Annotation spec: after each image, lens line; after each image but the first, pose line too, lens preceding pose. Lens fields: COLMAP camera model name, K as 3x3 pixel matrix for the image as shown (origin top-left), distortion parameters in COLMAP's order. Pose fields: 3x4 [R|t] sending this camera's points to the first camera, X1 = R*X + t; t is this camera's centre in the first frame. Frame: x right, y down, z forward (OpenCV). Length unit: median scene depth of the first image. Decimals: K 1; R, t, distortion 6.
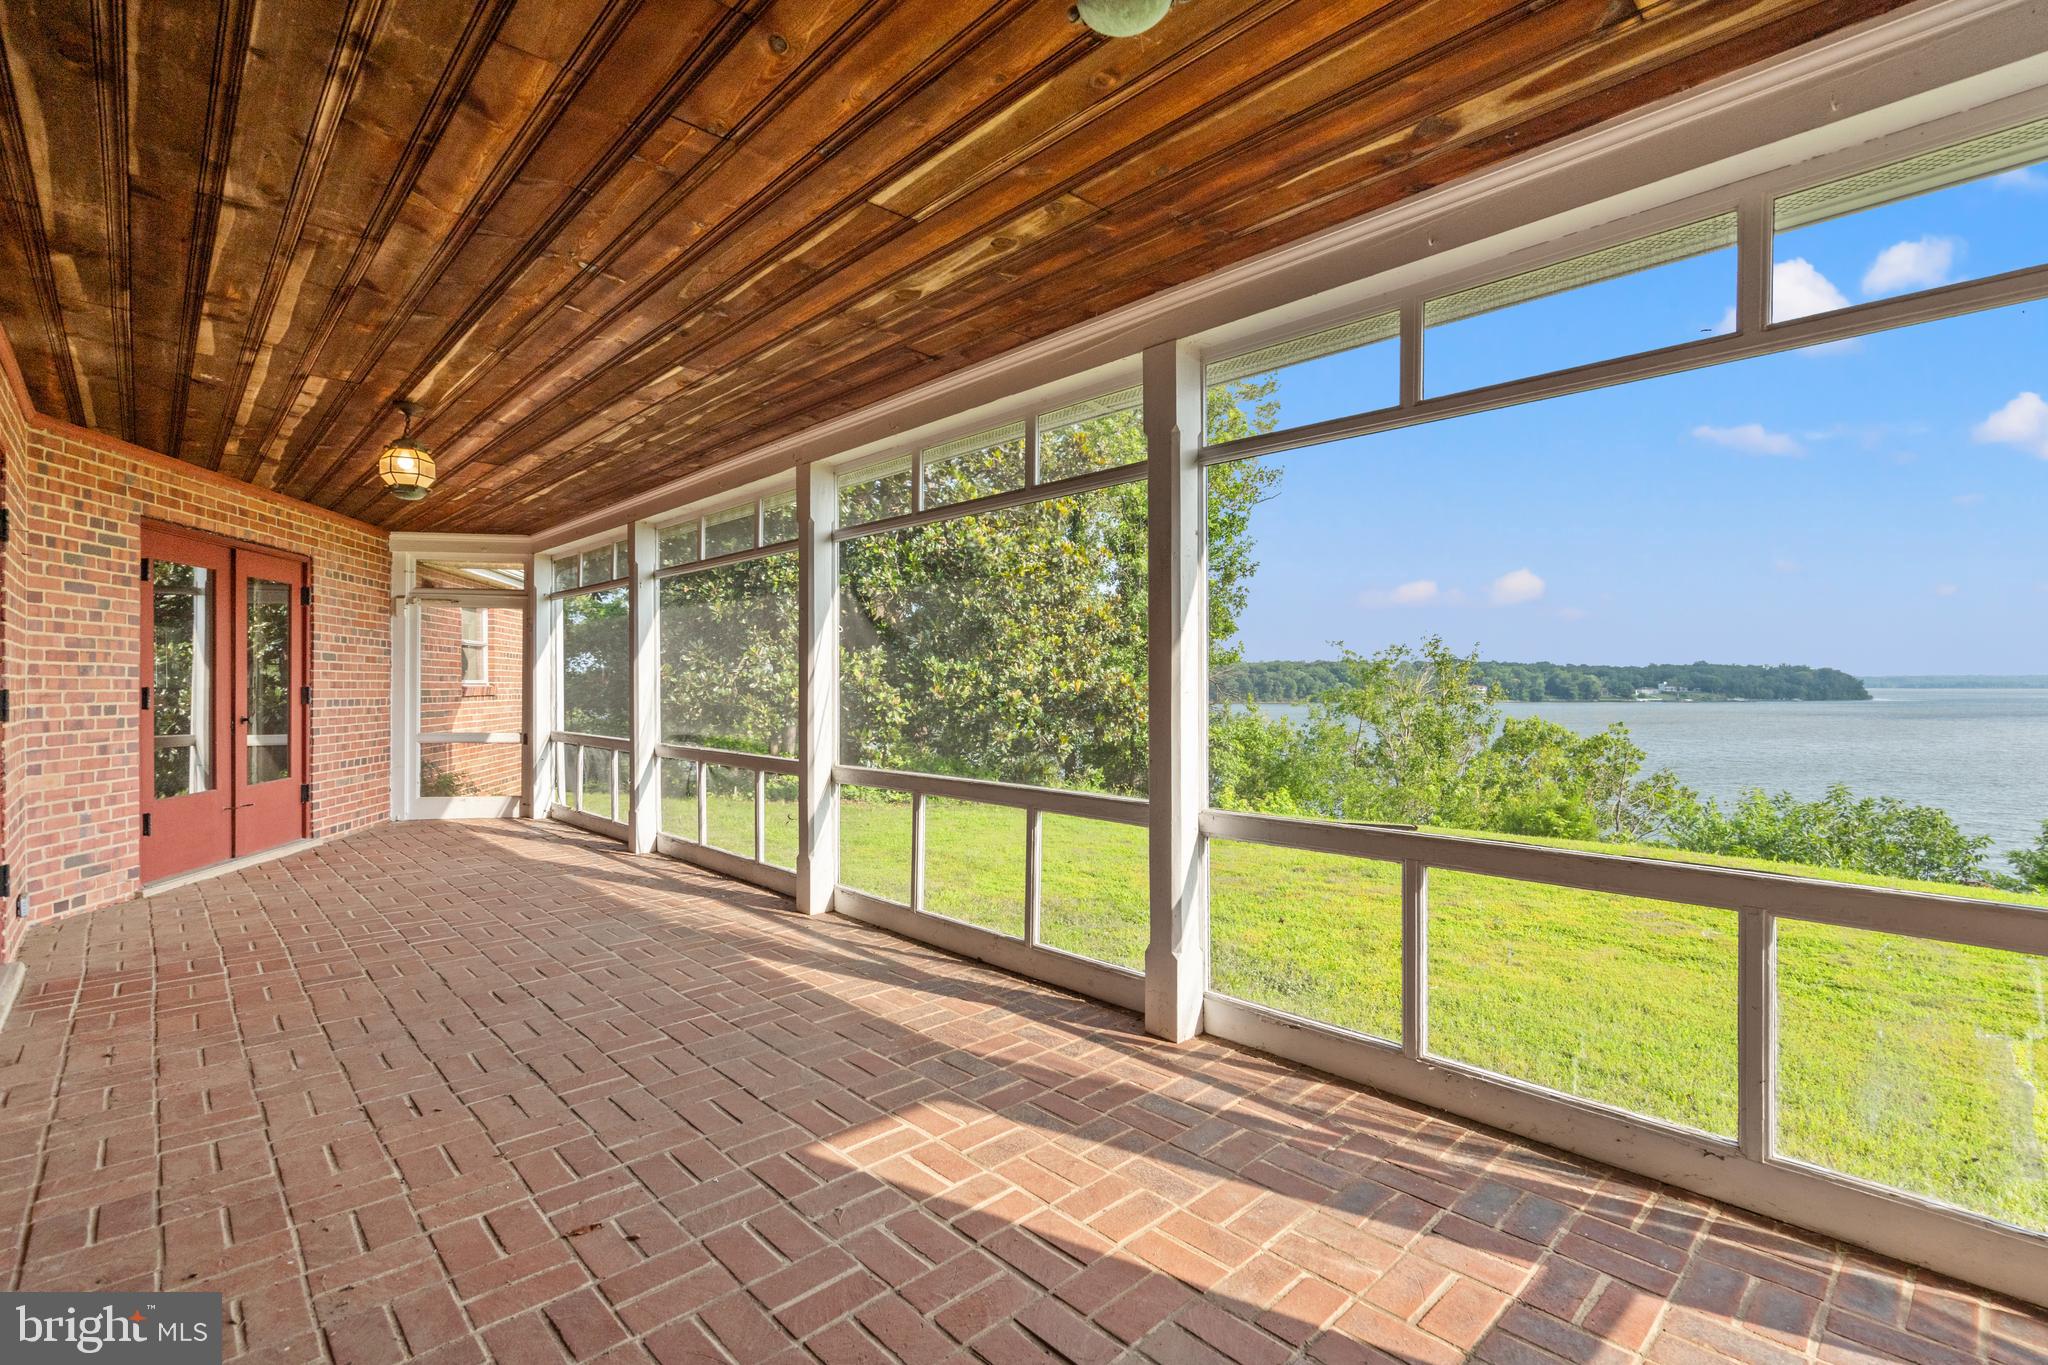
lens RADIAL K [[934.6, 0, 1021.7], [0, 934.6, 674.0], [0, 0, 1]] dist [-0.008470, 0.001346]
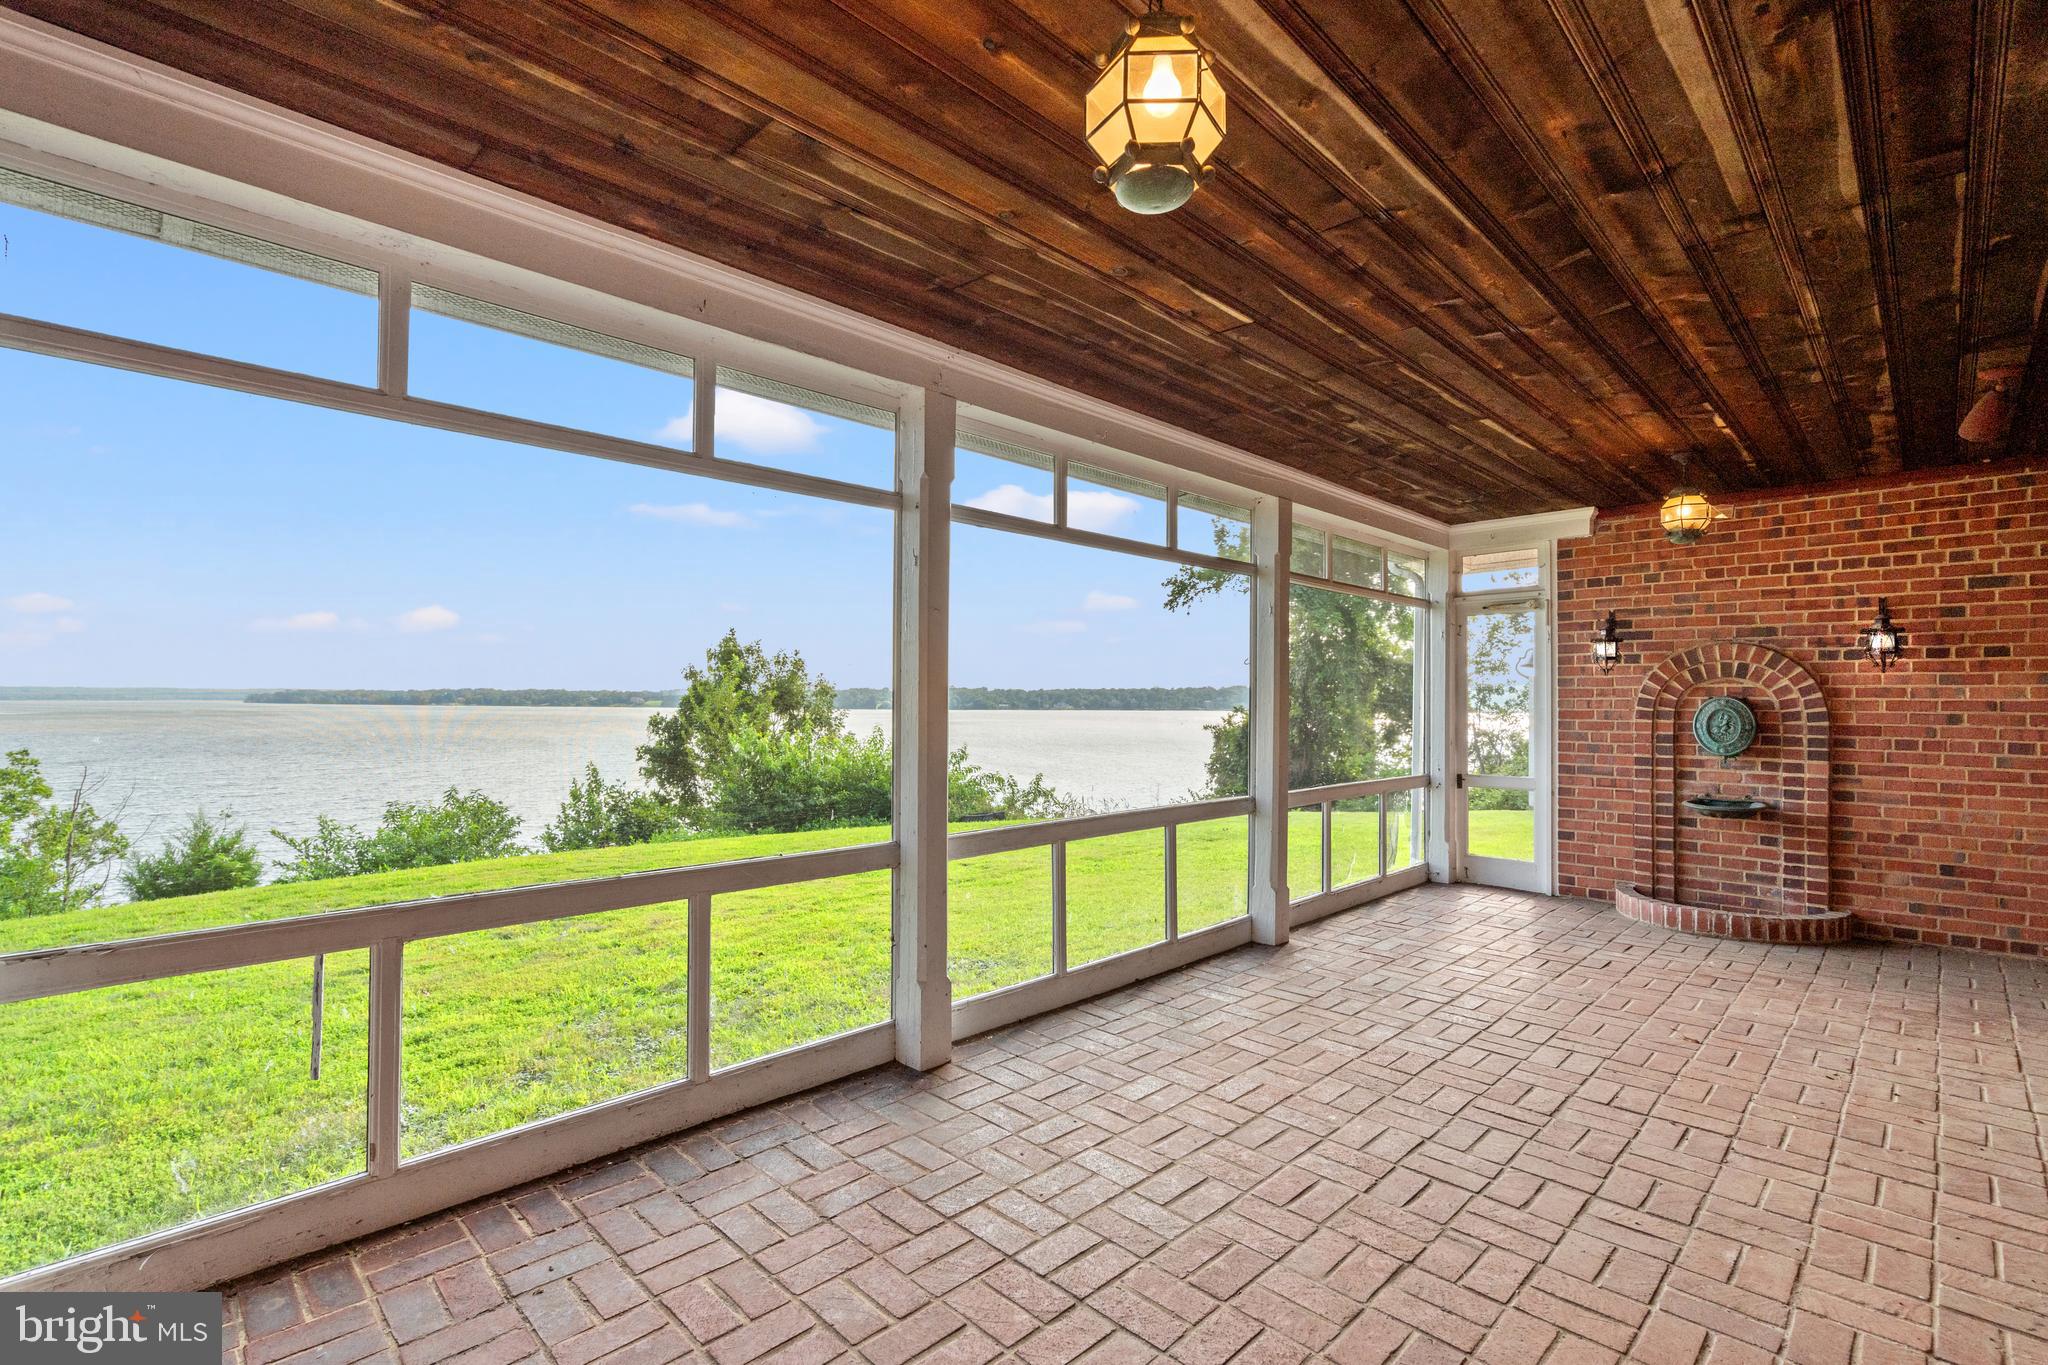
lens RADIAL K [[934.6, 0, 1014.7], [0, 934.6, 700.9], [0, 0, 1]] dist [-0.008470, 0.001346]
pose [[-0.024857, 0.020491, 0.999481, -0.632257], [-0.000986, 0.999789, -0.020522, 0.007138], [-0.999691, -0.001496, -0.024831, 0.670408]]
